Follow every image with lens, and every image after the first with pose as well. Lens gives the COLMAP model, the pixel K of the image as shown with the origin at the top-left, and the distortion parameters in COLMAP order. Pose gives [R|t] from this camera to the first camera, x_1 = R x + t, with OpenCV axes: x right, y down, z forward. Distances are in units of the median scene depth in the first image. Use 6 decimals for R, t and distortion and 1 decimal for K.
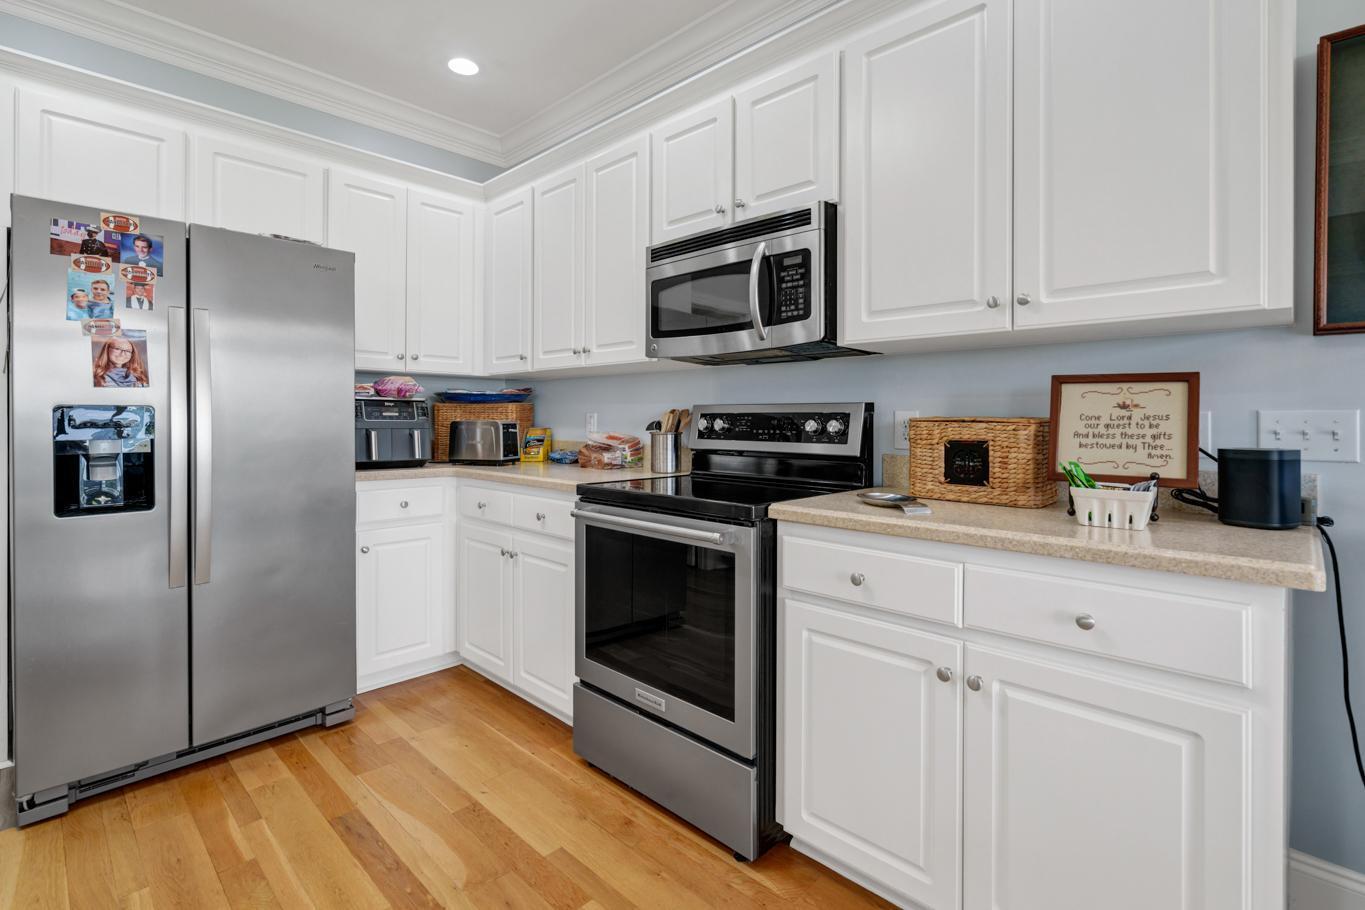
lens RADIAL K [[637.6, 0, 681.1], [0, 637.6, 417.1], [0, 0, 1]] dist [0.010646, -0.000312]
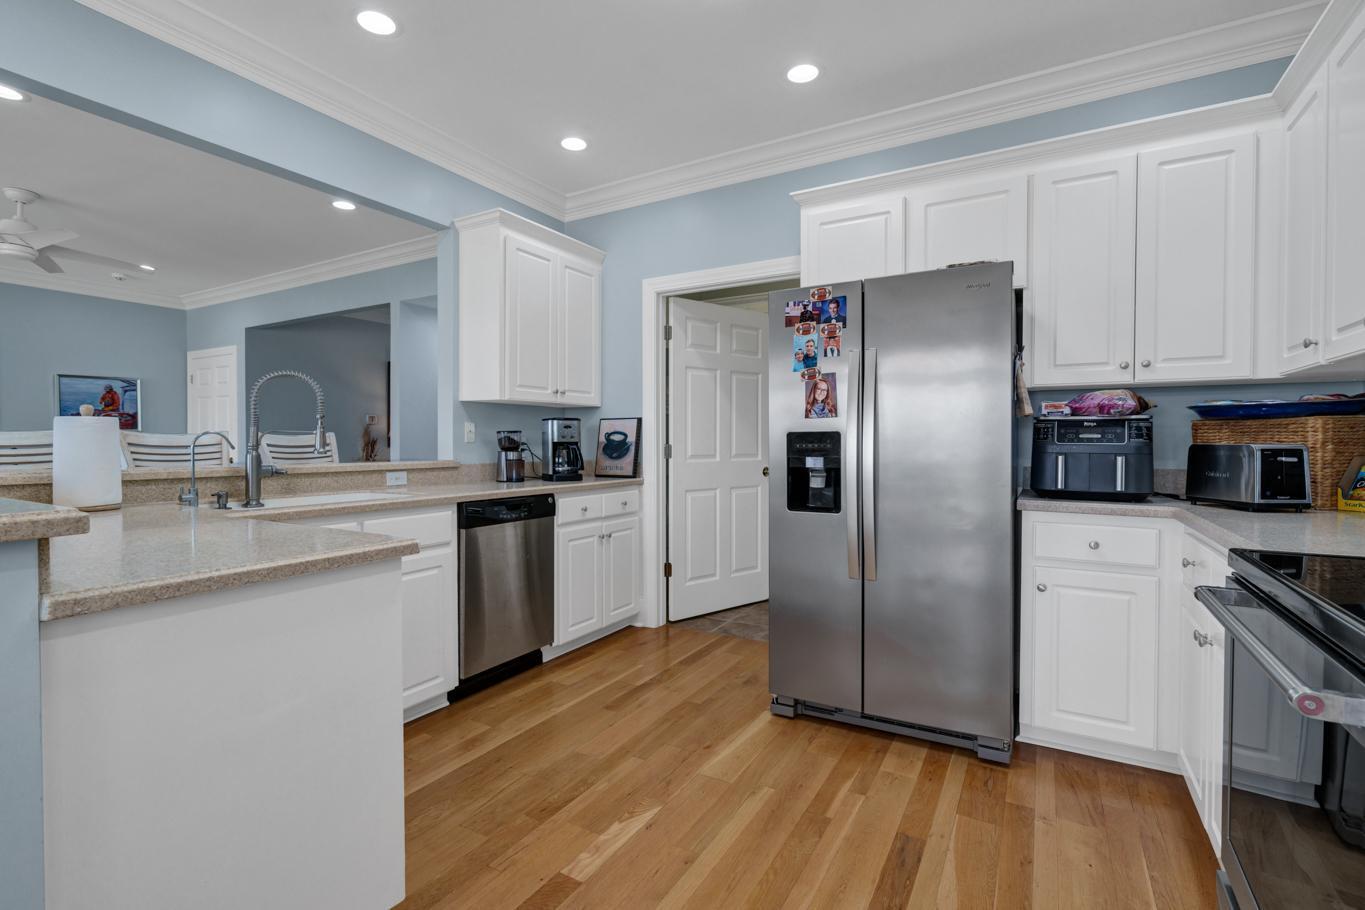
lens RADIAL K [[637.6, 0, 685.8], [0, 637.6, 452.8], [0, 0, 1]] dist [0.010646, -0.000312]
pose [[0.258947, 0.011473, -0.965823, 0.315876], [0.001495, 0.999924, 0.012278, 0.008746], [0.965890, -0.004623, 0.258910, 0.376744]]
